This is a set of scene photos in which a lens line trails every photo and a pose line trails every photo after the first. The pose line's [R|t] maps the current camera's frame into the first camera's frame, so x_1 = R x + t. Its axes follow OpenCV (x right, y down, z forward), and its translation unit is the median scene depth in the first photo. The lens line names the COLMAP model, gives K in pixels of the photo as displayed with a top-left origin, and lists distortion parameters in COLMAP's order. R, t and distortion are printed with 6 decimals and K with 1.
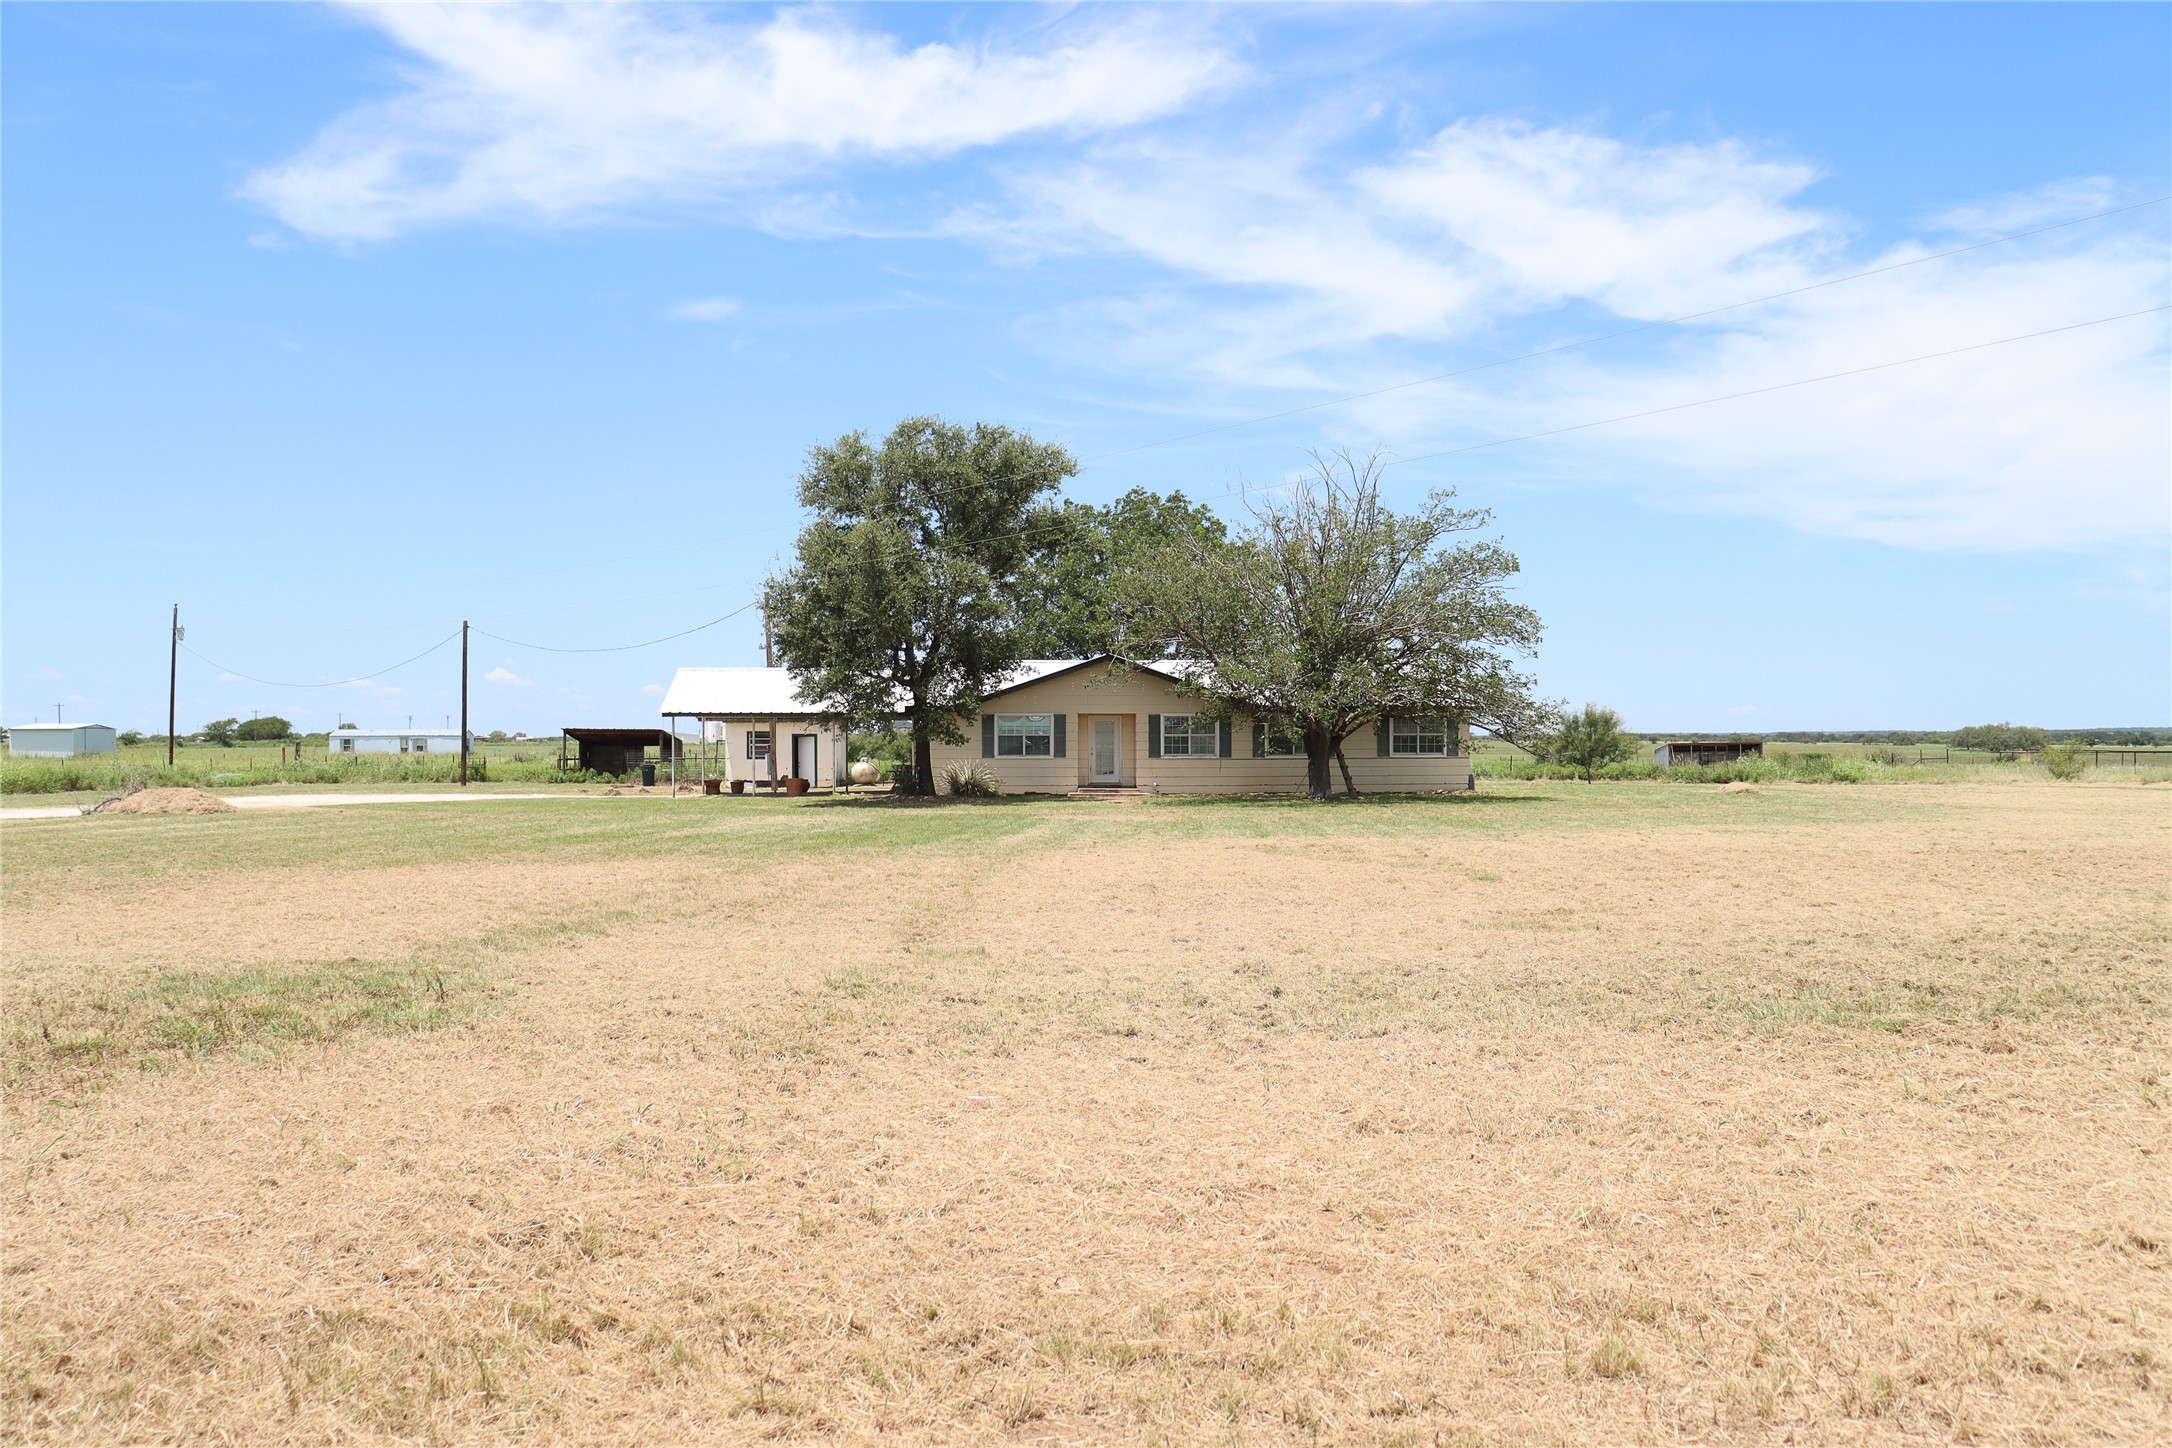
lens RADIAL K [[2118.0, 0, 1086.0], [0, 2118.0, 724.0], [0, 0, 1]] dist [-0.001283, 0.000349]
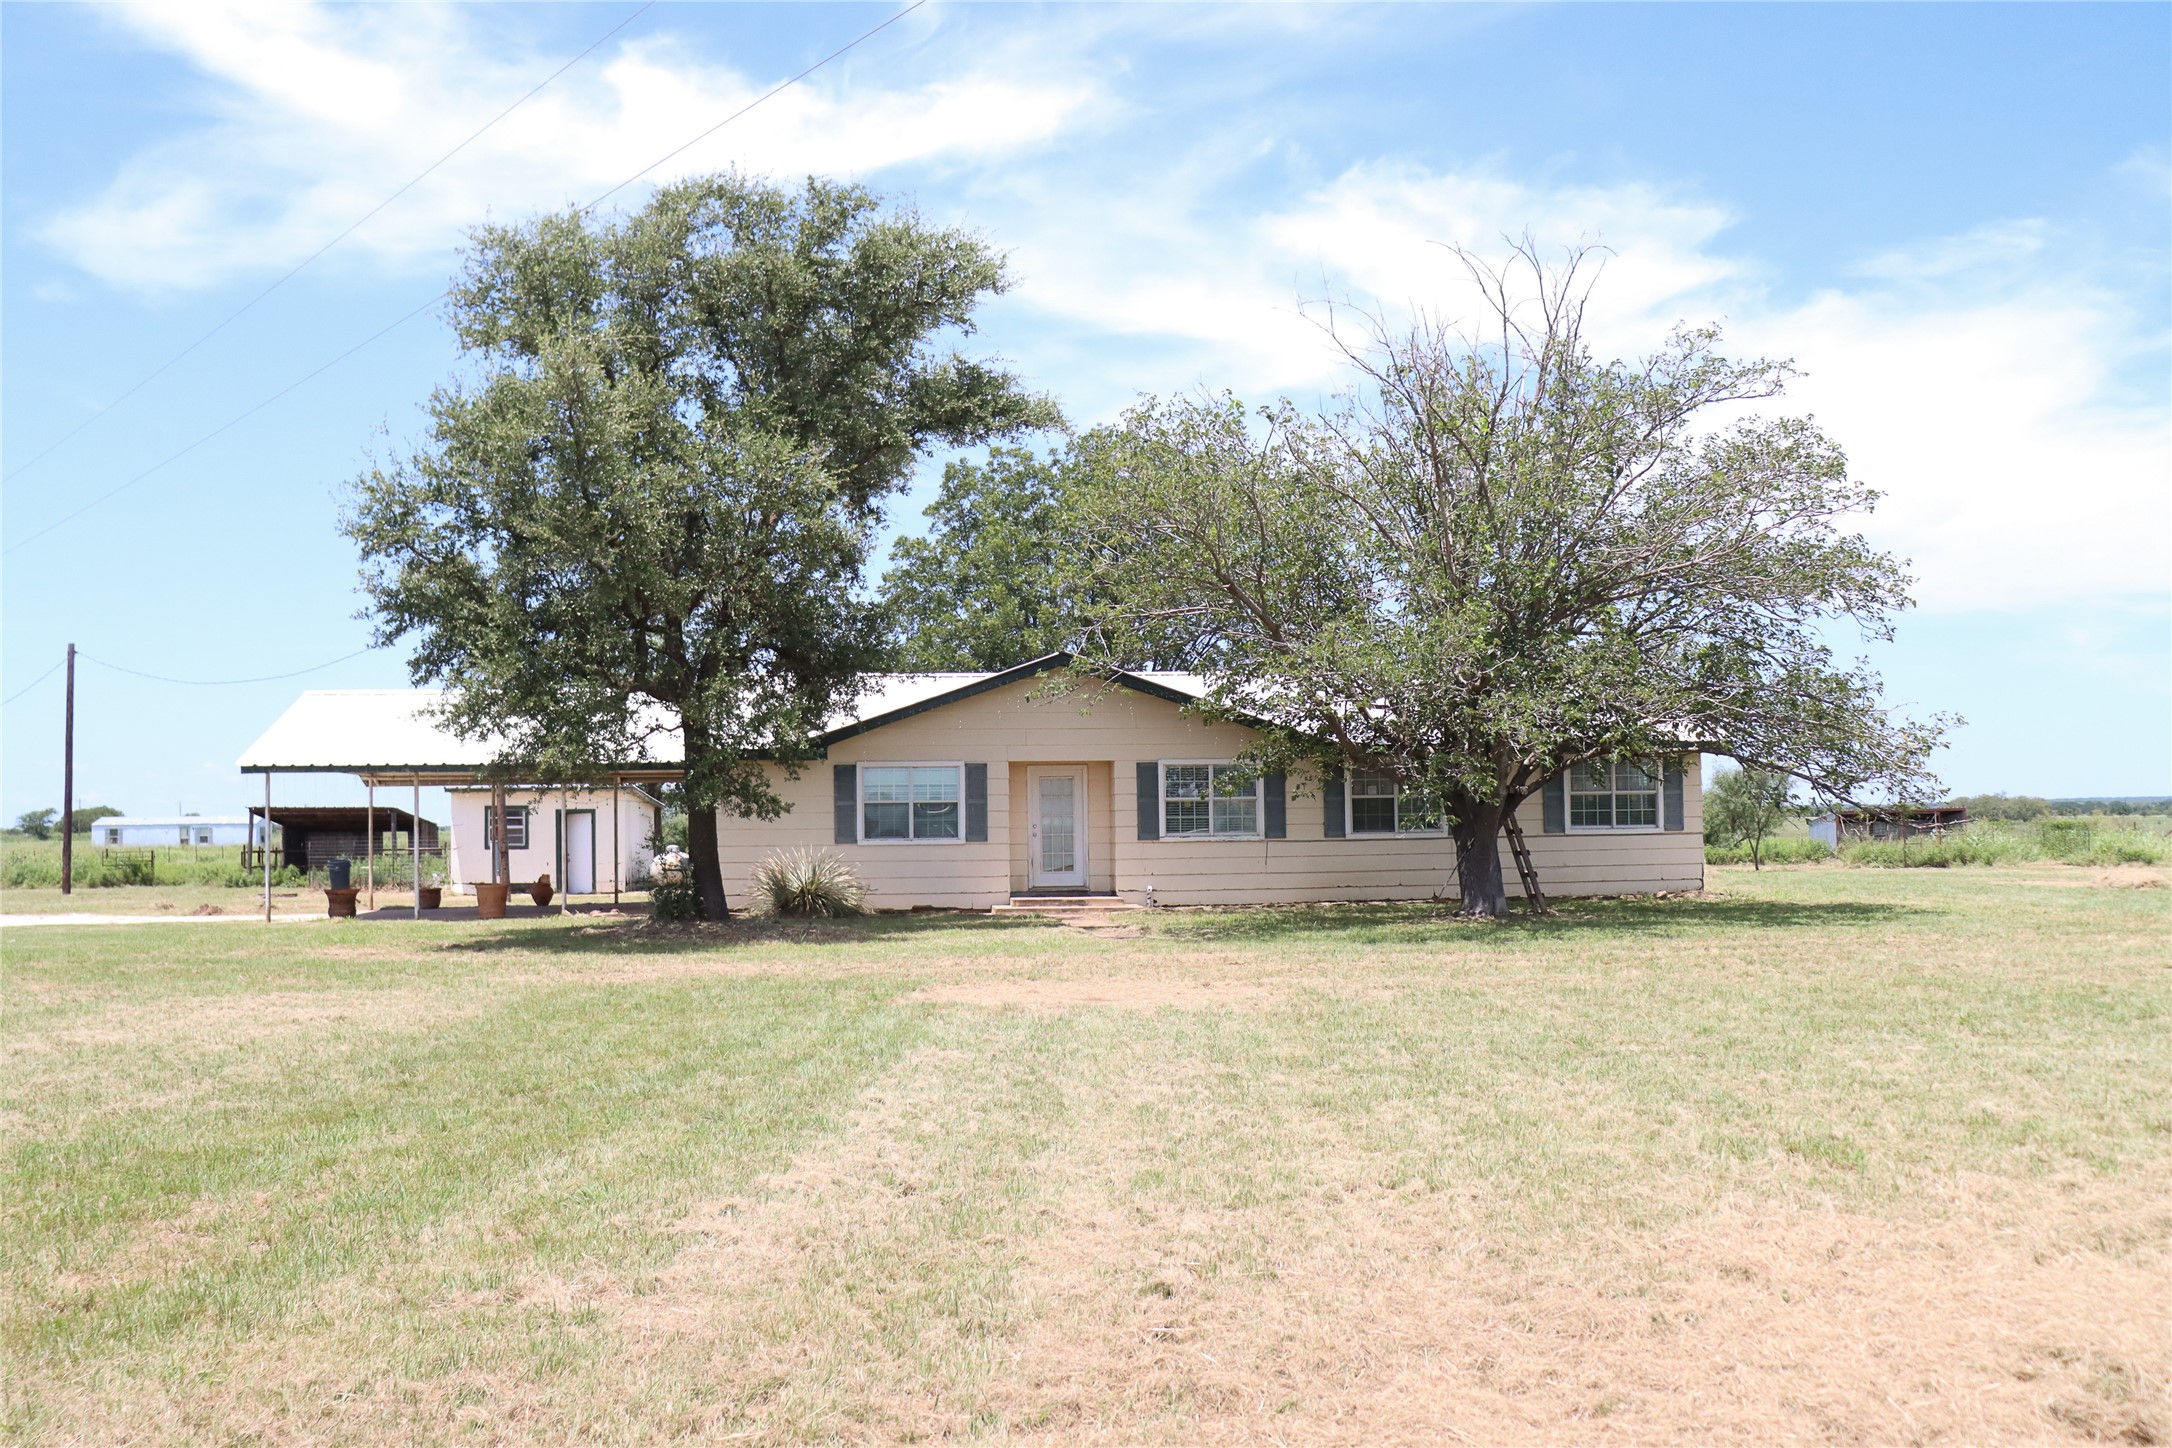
lens RADIAL K [[2181.5, 0, 1090.2], [0, 2181.5, 876.7], [0, 0, 1]] dist [-0.007553, -0.007841]
pose [[0.998287, -0.013139, 0.057005, -0.014891], [0.011254, 0.999383, 0.033270, 0.006412], [-0.057407, -0.032571, 0.997819, 0.436621]]
